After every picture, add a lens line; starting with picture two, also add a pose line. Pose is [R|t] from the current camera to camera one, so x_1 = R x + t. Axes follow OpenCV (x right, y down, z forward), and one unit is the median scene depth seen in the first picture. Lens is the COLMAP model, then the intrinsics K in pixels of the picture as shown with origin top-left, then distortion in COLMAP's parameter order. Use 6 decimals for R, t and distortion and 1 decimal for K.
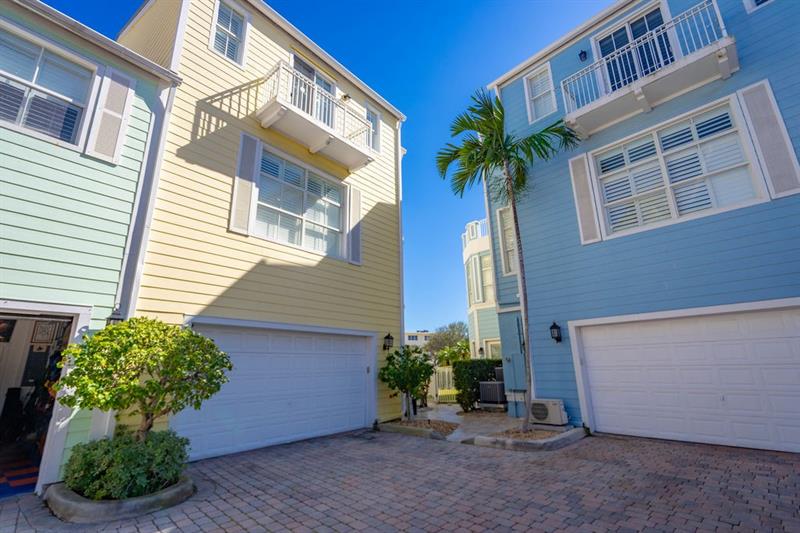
lens RADIAL K [[363.3, 0, 400.0], [0, 363.3, 266.5], [0, 0, 1]] dist [-0.001505, -0.000120]
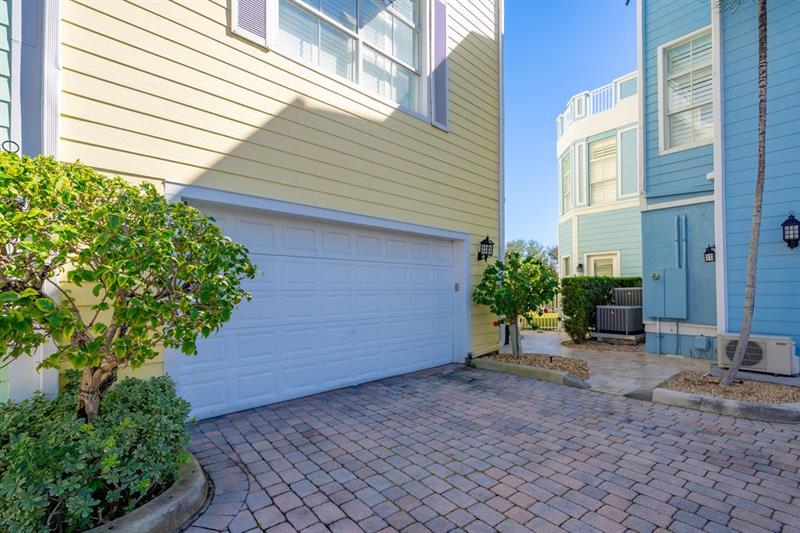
lens RADIAL K [[296.7, 0, 402.2], [0, 296.7, 289.1], [0, 0, 1]] dist [-0.000953, -0.000035]
pose [[0.999675, 0.018621, -0.017413, -0.182217], [-0.013359, 0.964352, 0.264285, 0.134993], [0.021713, -0.263967, 0.964287, 0.432553]]
